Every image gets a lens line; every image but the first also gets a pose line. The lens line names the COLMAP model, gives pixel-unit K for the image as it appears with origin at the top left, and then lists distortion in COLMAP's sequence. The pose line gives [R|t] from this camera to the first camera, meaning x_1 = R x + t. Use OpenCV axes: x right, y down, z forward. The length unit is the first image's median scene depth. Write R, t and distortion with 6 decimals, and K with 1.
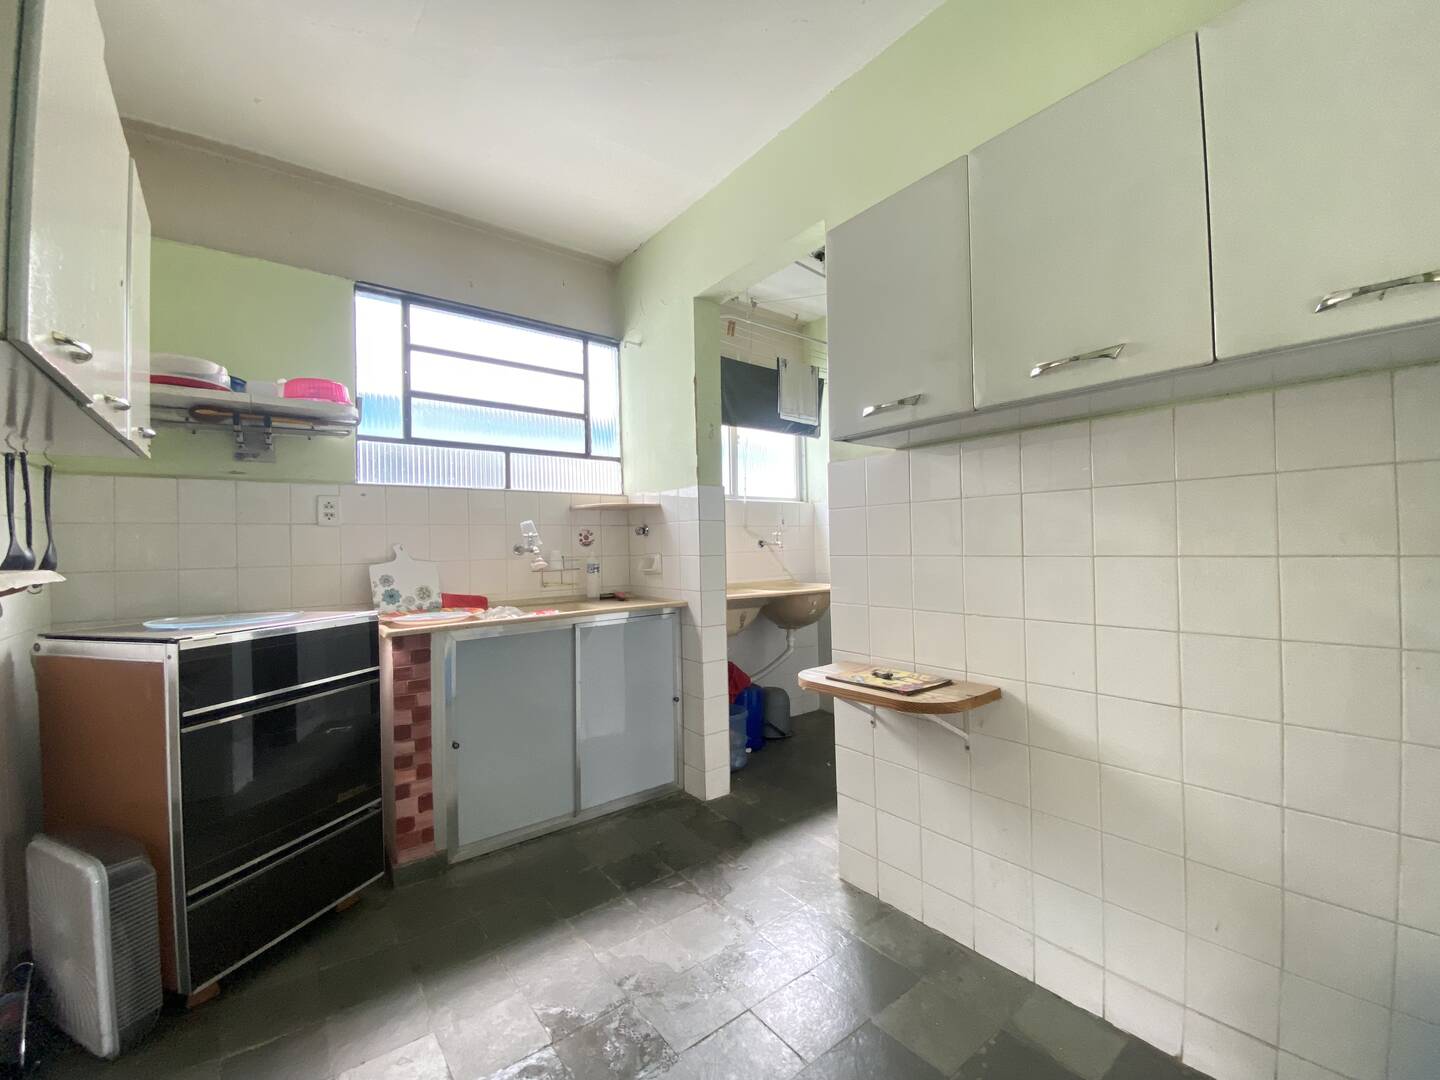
lens RADIAL K [[592.1, 0, 723.9], [0, 592.1, 540.5], [0, 0, 1]] dist [0.018430, -0.018400]
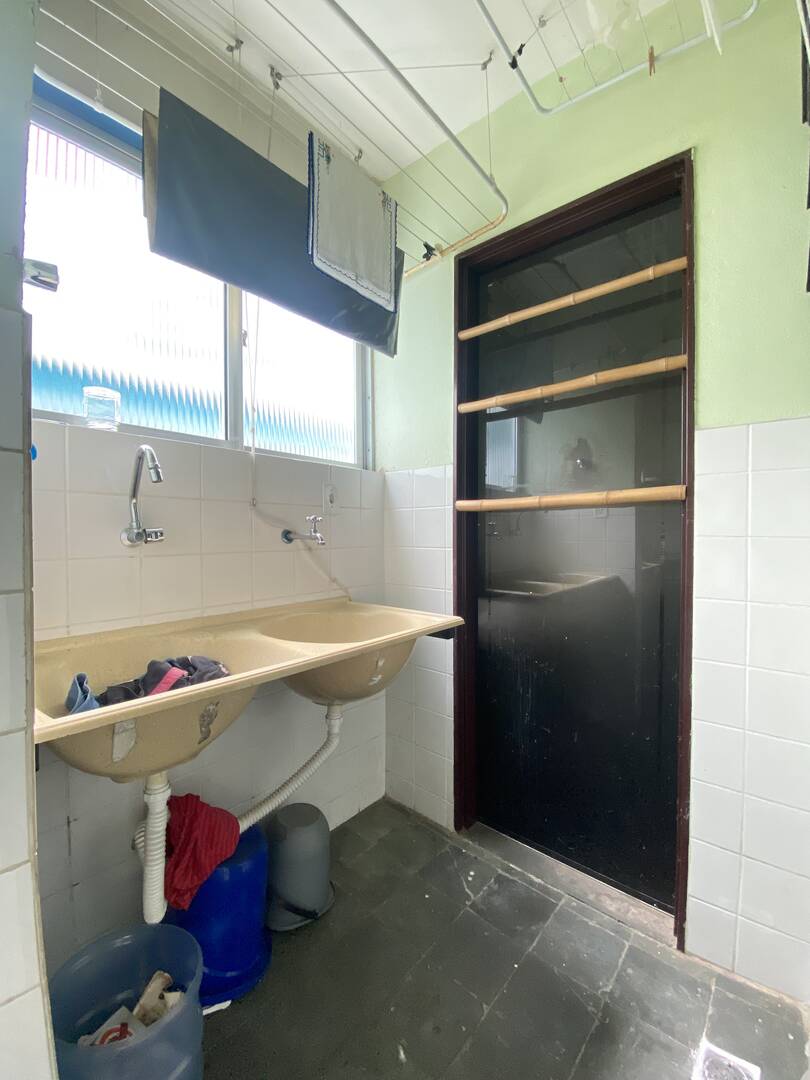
lens RADIAL K [[444.1, 0, 406.1], [0, 444.1, 539.7], [0, 0, 1]] dist [0.018430, -0.018400]
pose [[0.980993, 0.016927, 0.193302, 0.093107], [-0.021048, 0.999592, 0.019284, -0.001335], [-0.192897, -0.022986, 0.980950, 0.584448]]
